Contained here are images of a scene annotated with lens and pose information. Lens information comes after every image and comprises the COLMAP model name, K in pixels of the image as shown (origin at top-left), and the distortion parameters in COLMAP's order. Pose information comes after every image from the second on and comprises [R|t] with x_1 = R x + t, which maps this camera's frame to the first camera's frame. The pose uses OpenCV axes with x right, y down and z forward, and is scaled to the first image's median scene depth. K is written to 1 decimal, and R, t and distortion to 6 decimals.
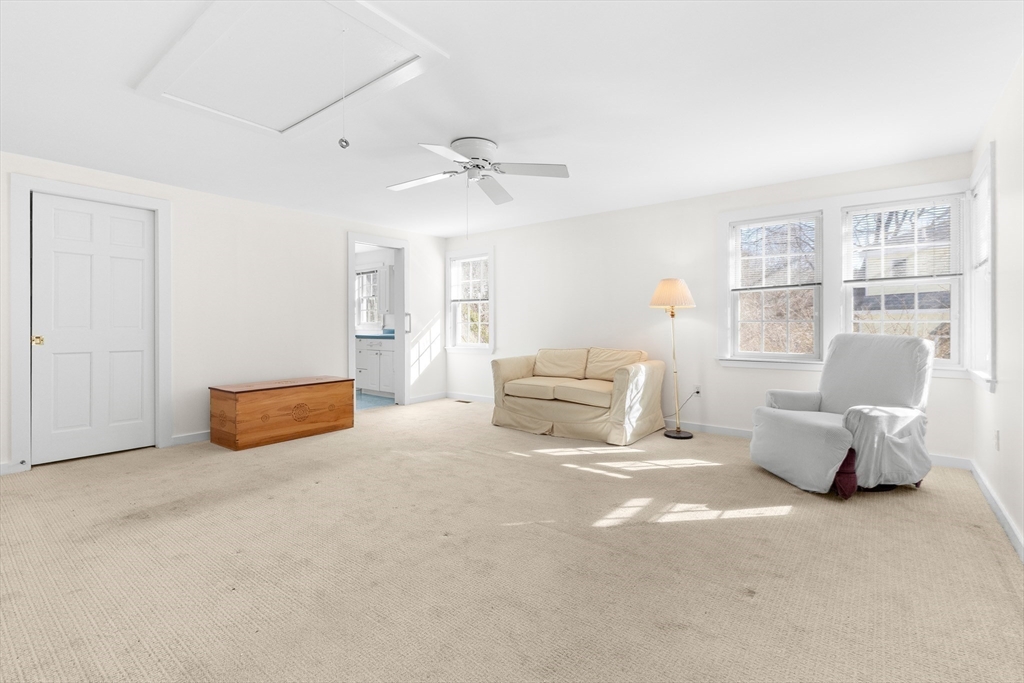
lens RADIAL K [[466.7, 0, 512.8], [0, 466.7, 333.5], [0, 0, 1]] dist [0.001570, -0.000343]
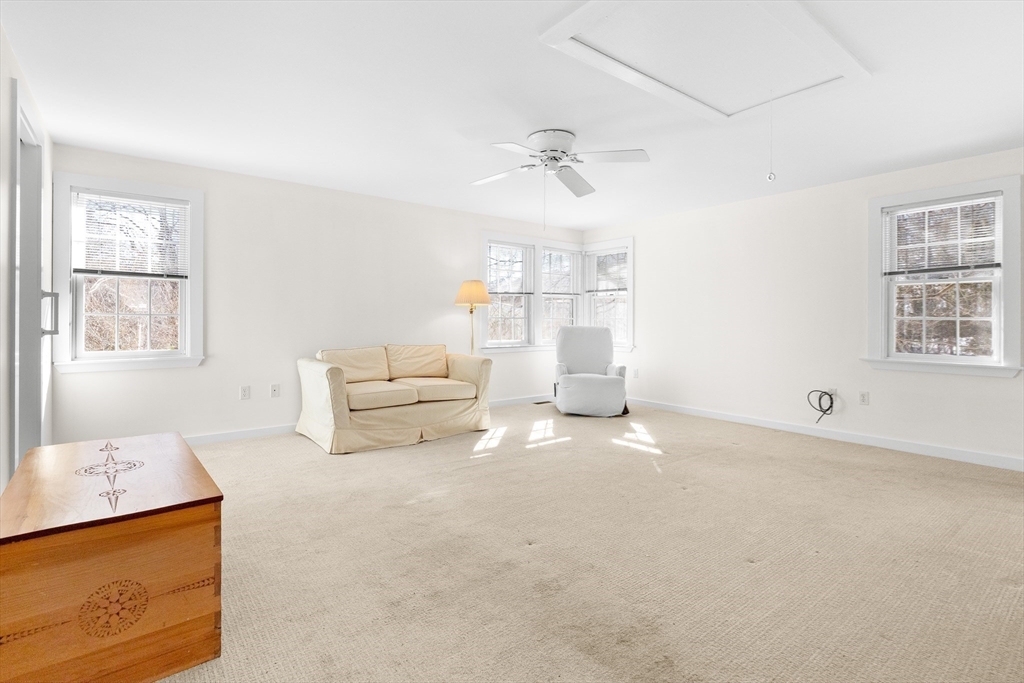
lens RADIAL K [[501.0, 0, 511.4], [0, 501.0, 331.6], [0, 0, 1]] dist [-0.001198, -0.000080]
pose [[0.234294, -0.016609, 0.972024, -0.773141], [0.015529, 0.999790, 0.013341, -0.004872], [-0.972042, 0.011969, 0.234503, 0.571083]]
